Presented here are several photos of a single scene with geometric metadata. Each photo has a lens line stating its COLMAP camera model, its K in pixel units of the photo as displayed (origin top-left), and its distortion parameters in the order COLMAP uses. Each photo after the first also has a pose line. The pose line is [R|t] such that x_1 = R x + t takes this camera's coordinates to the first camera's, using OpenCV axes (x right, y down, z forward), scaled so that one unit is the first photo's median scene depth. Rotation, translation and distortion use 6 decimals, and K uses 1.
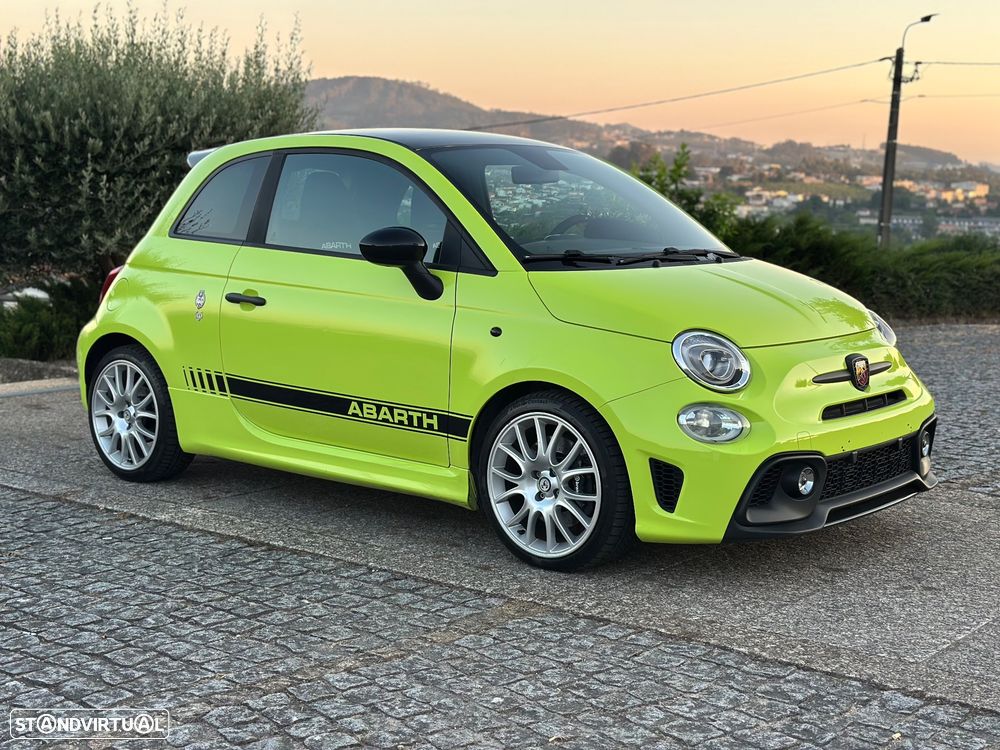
lens RADIAL K [[1393.2, 0, 501.0], [0, 1393.2, 391.1], [0, 0, 1]] dist [0.185901, -0.354462]
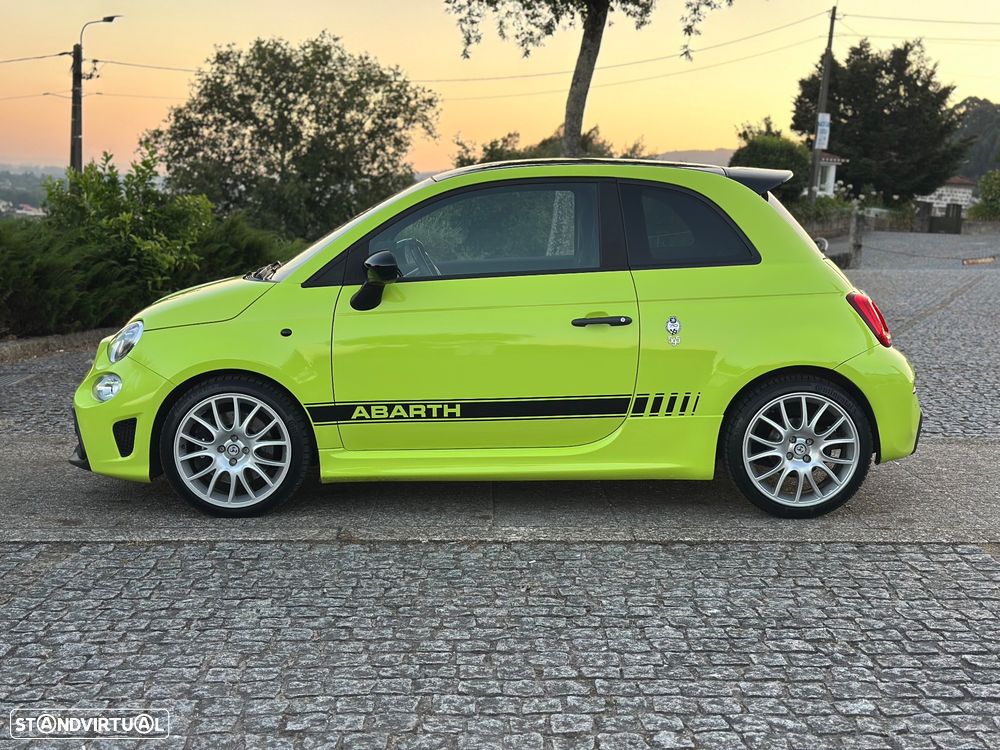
lens RADIAL K [[1393.2, 0, 501.0], [0, 1393.2, 391.1], [0, 0, 1]] dist [0.185901, -0.354462]
pose [[0.752240, -0.081262, 0.653859, -0.958884], [0.075737, 0.996452, 0.036708, -0.057666], [-0.654522, 0.021908, 0.755725, 0.256371]]
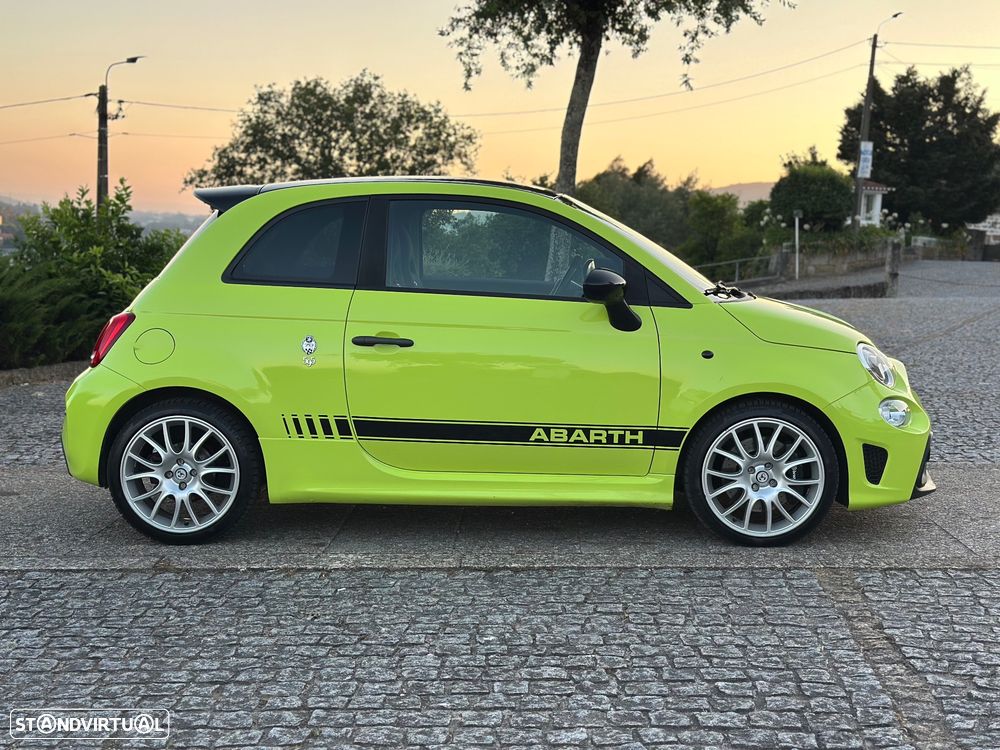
lens RADIAL K [[1393.2, 0, 501.0], [0, 1393.2, 391.1], [0, 0, 1]] dist [0.185901, -0.354462]
pose [[0.782027, -0.071195, 0.619164, -0.800288], [0.084320, 0.996406, 0.008074, -0.032618], [-0.617514, 0.045894, 0.785220, 0.160000]]
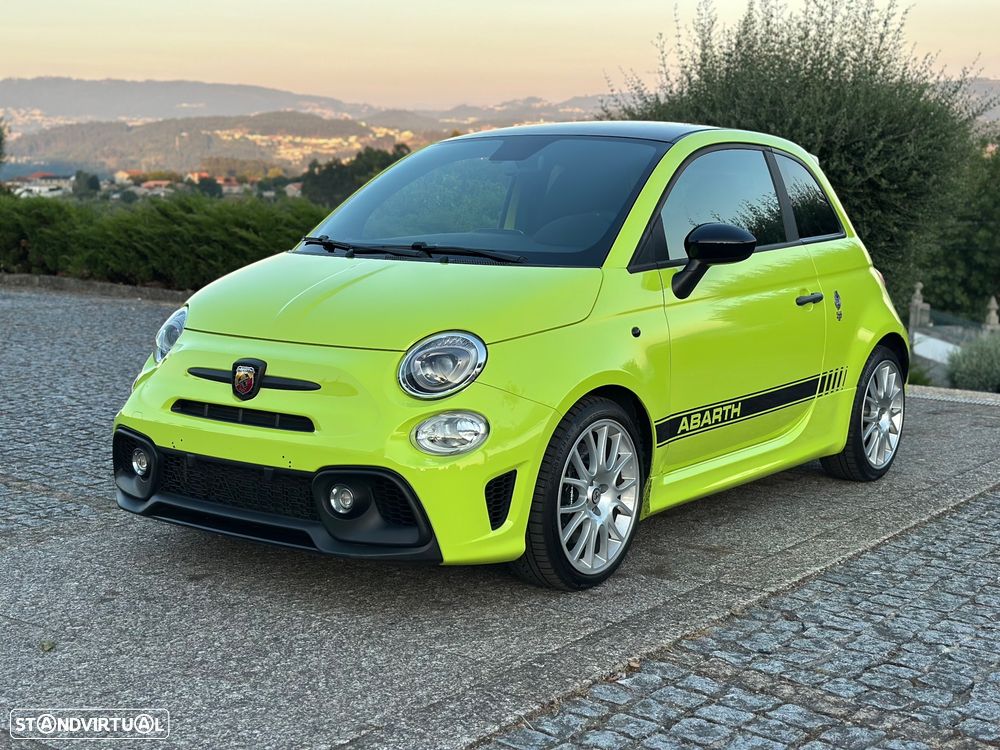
lens RADIAL K [[1393.2, 0, 501.0], [0, 1393.2, 391.1], [0, 0, 1]] dist [0.185901, -0.354462]
pose [[-0.081881, -0.124419, 0.988846, -1.199419], [0.106577, 0.985395, 0.132809, -0.163010], [-0.990927, 0.116263, -0.067425, 1.355175]]
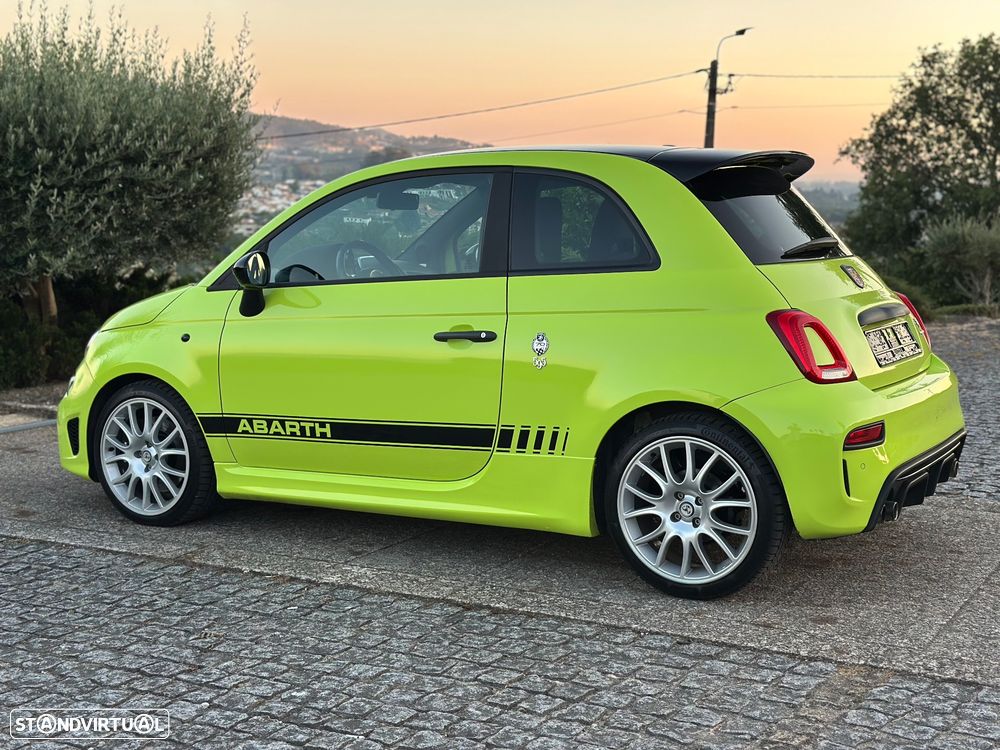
lens RADIAL K [[1393.2, 0, 501.0], [0, 1393.2, 391.1], [0, 0, 1]] dist [0.185901, -0.354462]
pose [[0.984627, -0.028146, 0.172388, -0.302968], [0.028748, 0.999586, -0.000992, -0.027404], [-0.172289, 0.005933, 0.985029, 0.112141]]
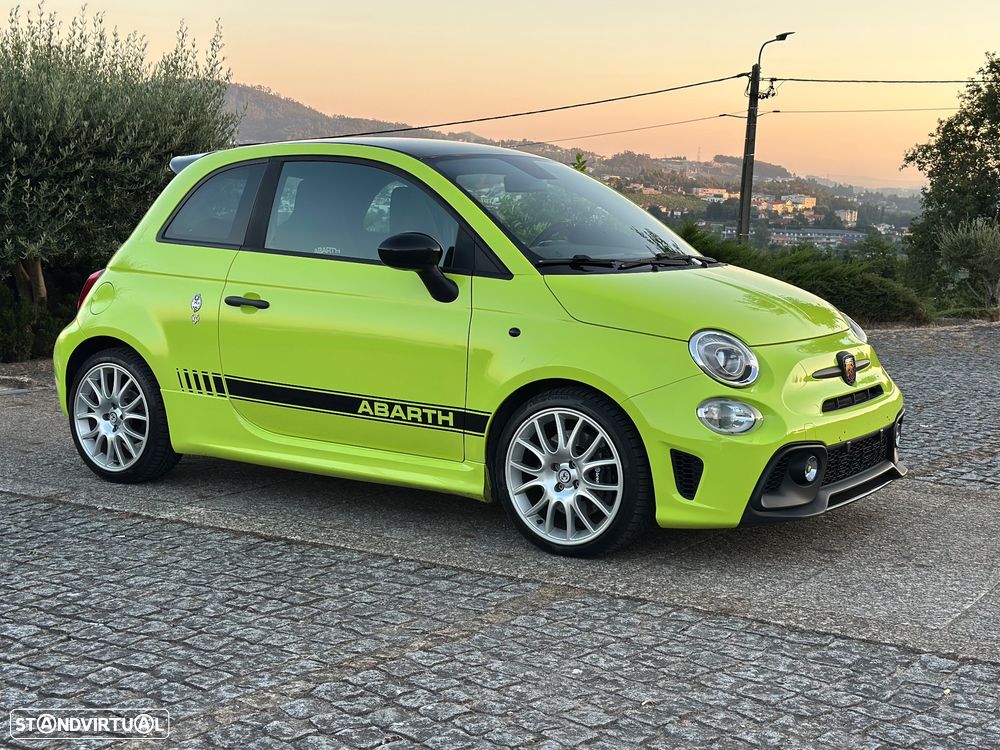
lens RADIAL K [[1393.2, 0, 492.3], [0, 1393.2, 397.7], [0, 0, 1]] dist [0.178786, -0.324784]
pose [[0.994449, -0.007783, 0.104935, -0.119548], [0.007890, 0.999969, -0.000601, 0.006816], [-0.104927, 0.001425, 0.994479, -0.042673]]
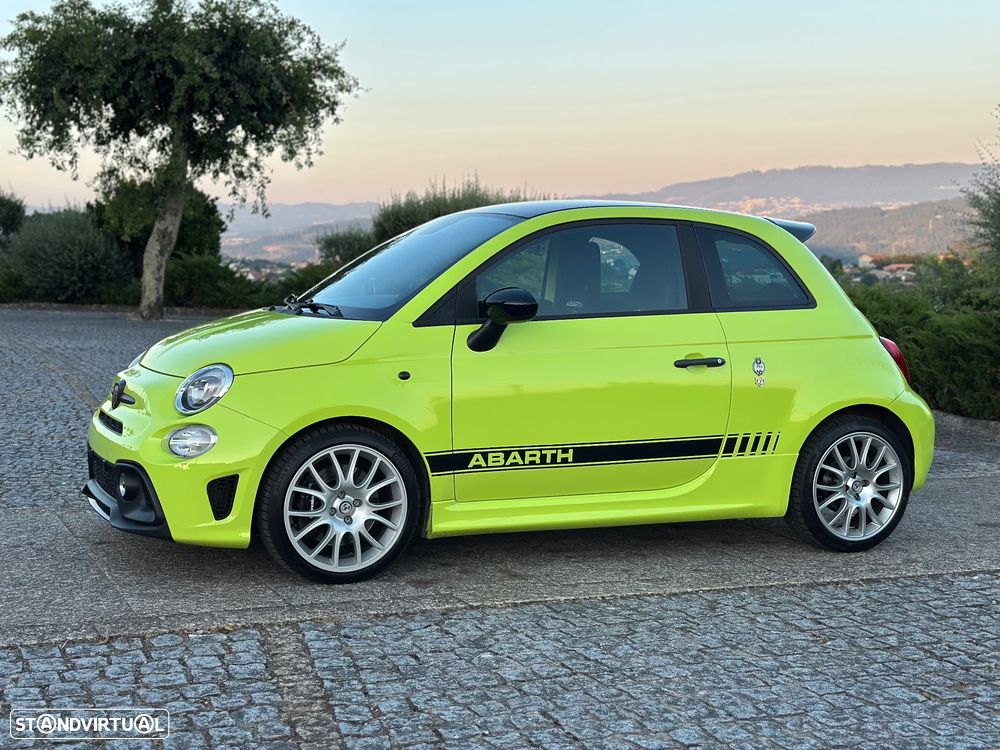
lens RADIAL K [[1393.2, 0, 501.0], [0, 1393.2, 391.1], [0, 0, 1]] dist [0.185901, -0.354462]
pose [[0.426645, -0.057735, 0.902574, -1.247036], [0.081890, 0.996327, 0.025023, -0.084616], [-0.900704, 0.063236, 0.429806, 0.708640]]
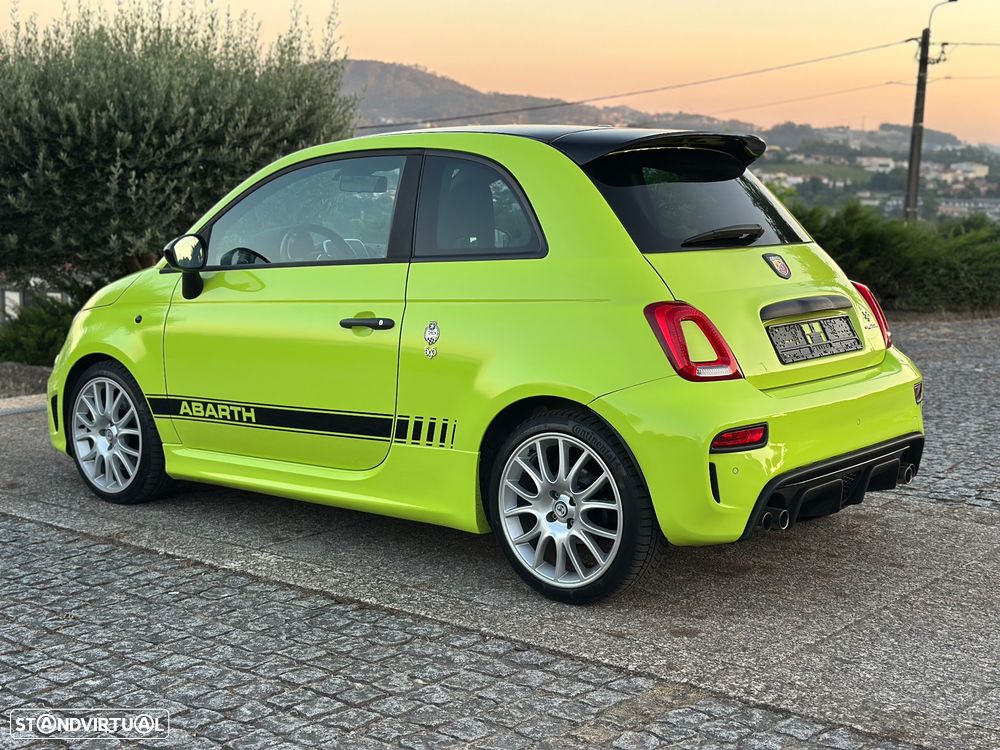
lens RADIAL K [[1393.2, 0, 501.0], [0, 1393.2, 391.1], [0, 0, 1]] dist [0.185901, -0.354462]
pose [[0.999981, -0.006007, 0.001224, -0.075763], [0.005993, 0.999916, 0.011507, -0.031447], [-0.001293, -0.011500, 0.999933, 0.121704]]
